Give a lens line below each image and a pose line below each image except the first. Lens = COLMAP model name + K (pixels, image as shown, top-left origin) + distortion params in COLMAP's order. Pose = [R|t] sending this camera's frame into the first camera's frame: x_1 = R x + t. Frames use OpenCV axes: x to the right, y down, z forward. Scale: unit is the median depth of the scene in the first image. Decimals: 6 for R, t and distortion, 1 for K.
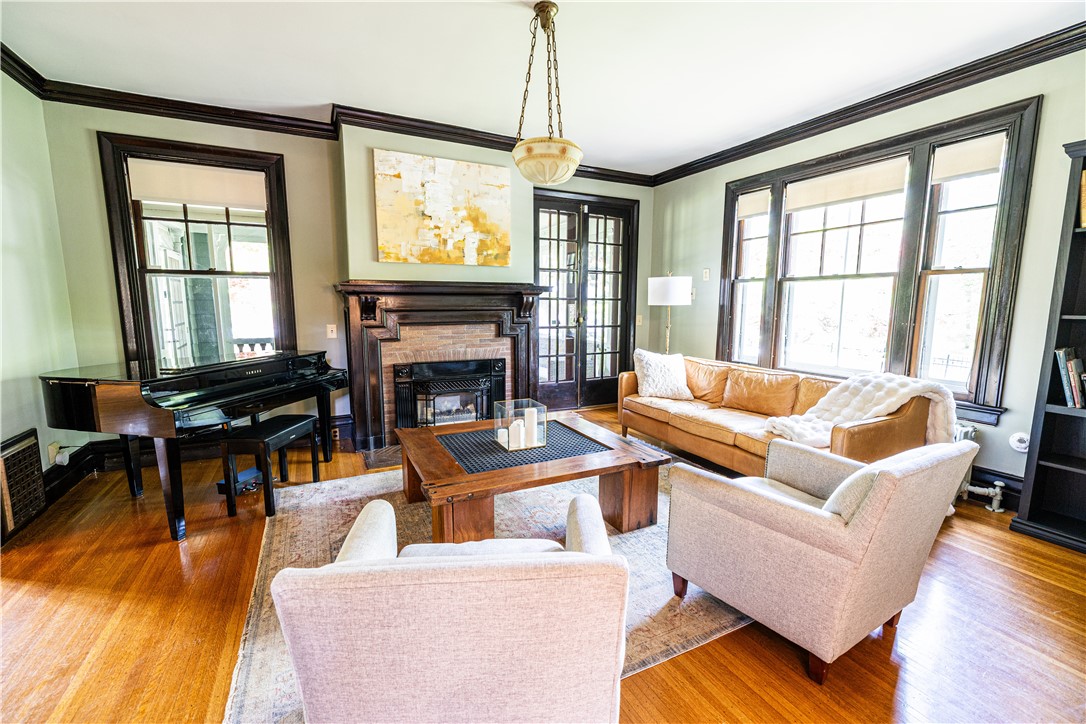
lens RADIAL K [[457.1, 0, 539.3], [0, 457.1, 365.0], [0, 0, 1]] dist [0.012919, 0.000371]
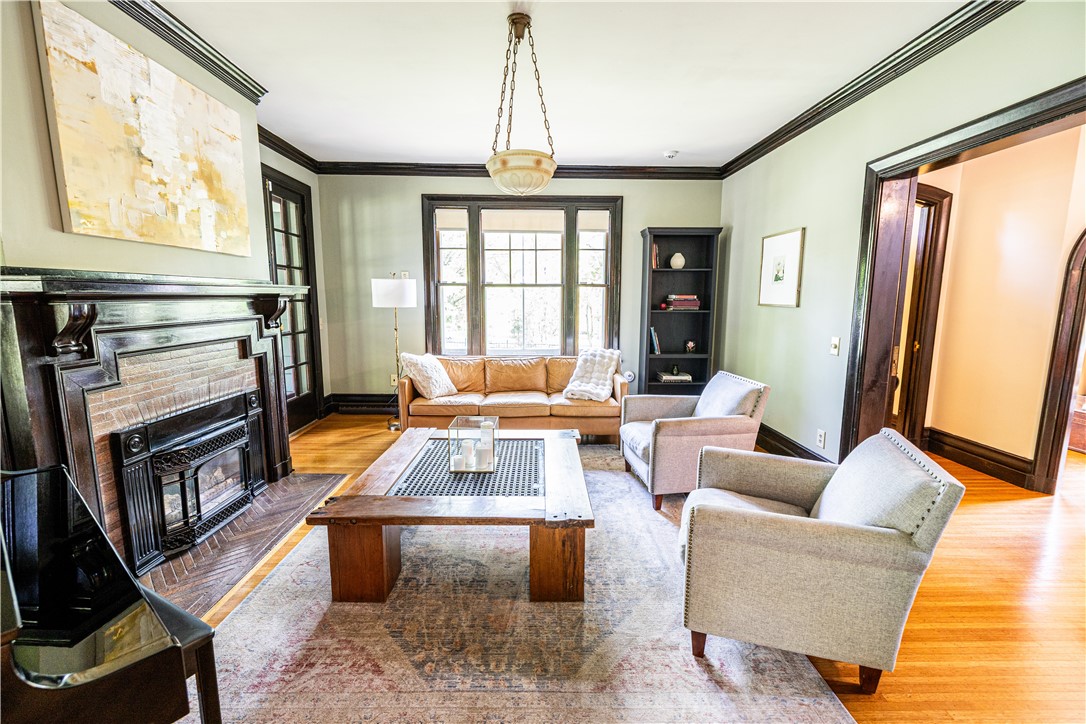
lens RADIAL K [[457.1, 0, 542.0], [0, 457.1, 361.6], [0, 0, 1]] dist [0.012919, 0.000371]
pose [[0.441943, -0.127388, 0.887952, -0.560598], [0.123238, 0.989102, 0.080562, -0.064879], [-0.888538, 0.073825, 0.452825, 0.328526]]
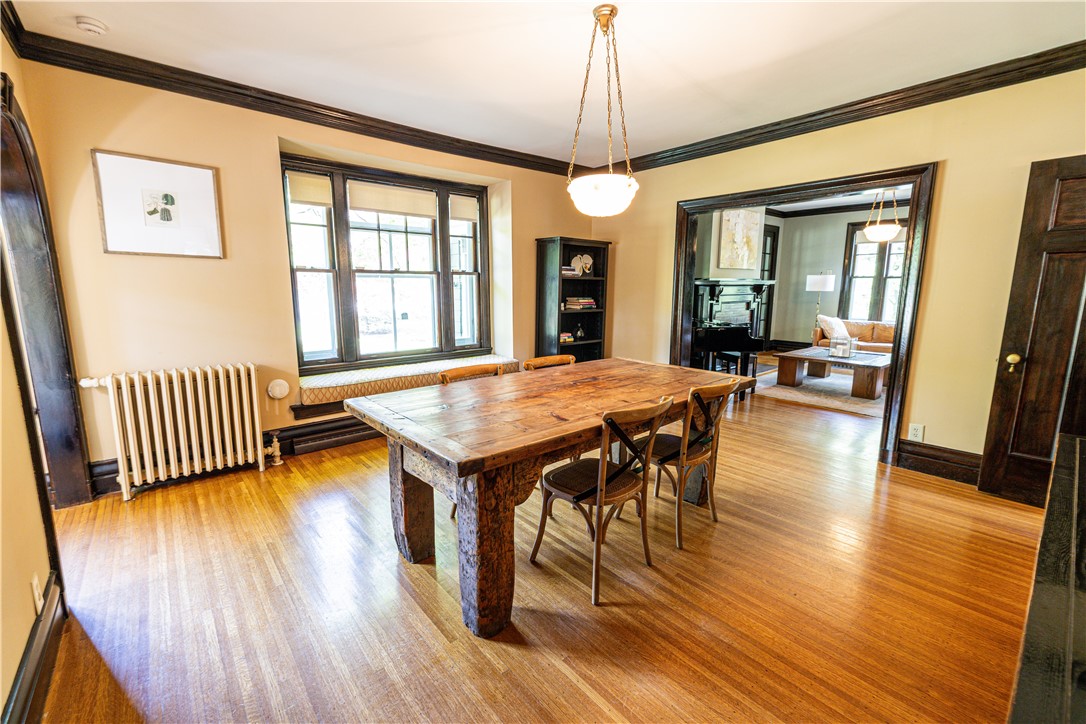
lens RADIAL K [[457.1, 0, 539.3], [0, 457.1, 359.4], [0, 0, 1]] dist [0.012919, 0.000371]
pose [[0.973076, -0.039187, 0.227129, -1.392581], [0.034686, 0.999115, 0.023779, 0.062373], [-0.227860, -0.015260, 0.973574, -0.562935]]
